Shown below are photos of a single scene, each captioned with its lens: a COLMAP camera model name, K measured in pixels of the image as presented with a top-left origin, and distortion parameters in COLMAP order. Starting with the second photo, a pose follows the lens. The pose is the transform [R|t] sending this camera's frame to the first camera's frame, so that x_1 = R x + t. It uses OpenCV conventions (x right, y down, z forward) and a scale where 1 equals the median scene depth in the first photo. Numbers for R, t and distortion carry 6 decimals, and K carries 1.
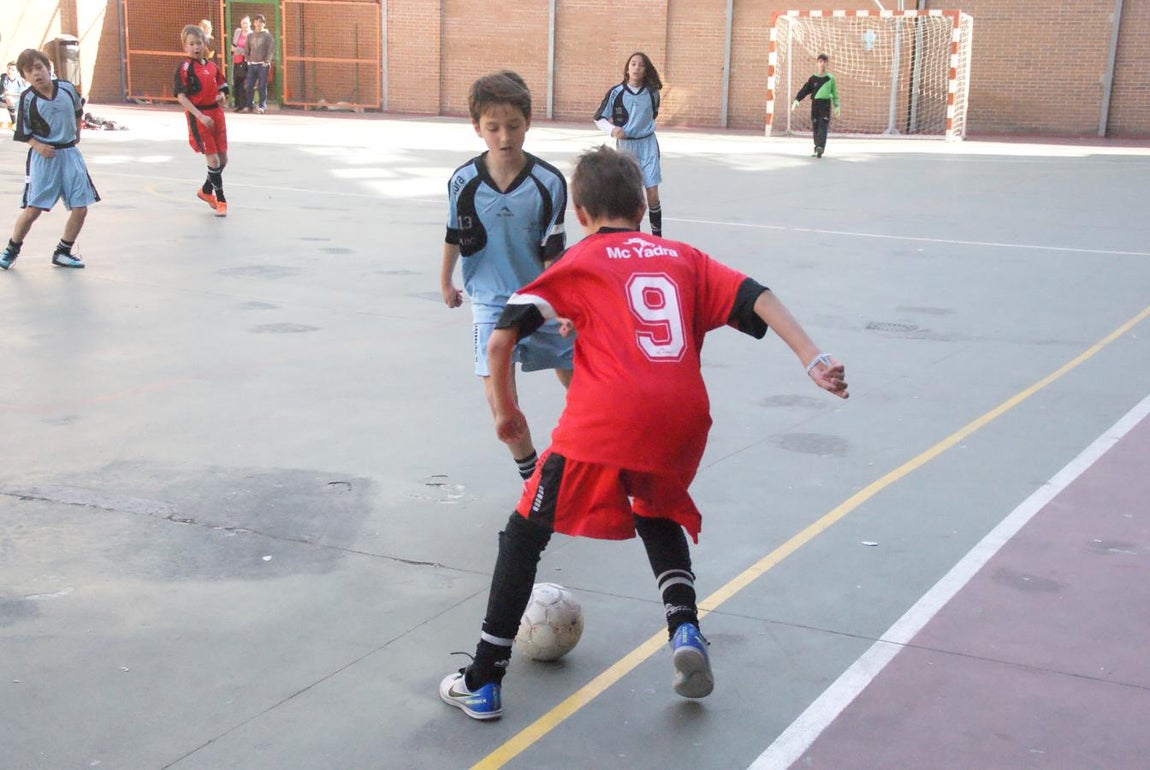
lens RADIAL K [[1718.1, 0, 586.6], [0, 1718.1, 389.7], [0, 0, 1]] dist [0.111315, 0.548215]
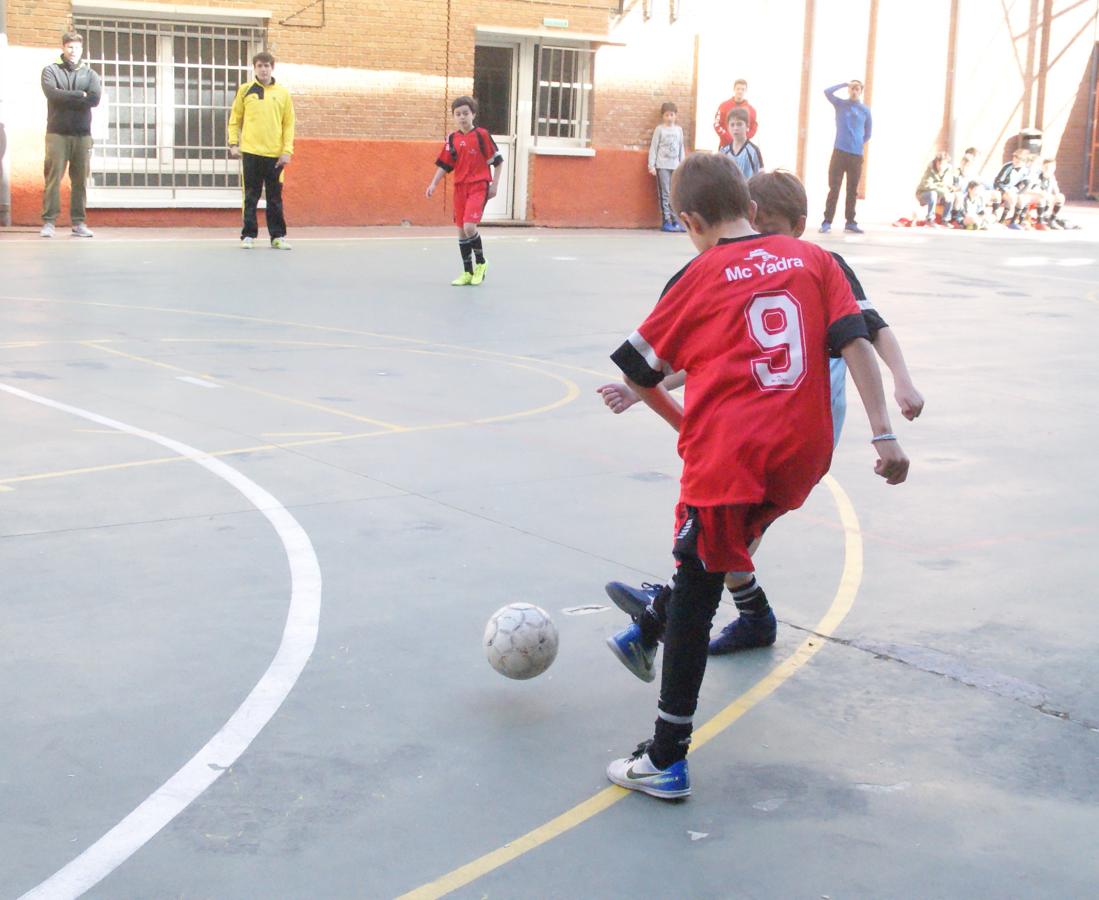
lens RADIAL K [[1855.1, 0, 609.6], [0, 1855.1, 414.1], [0, 0, 1]] dist [0.041550, 0.028947]
pose [[0.872750, 0.079847, -0.481593, -0.006022], [-0.102753, 0.994478, -0.021328, -0.023102], [0.477231, 0.068099, 0.876135, 0.123268]]
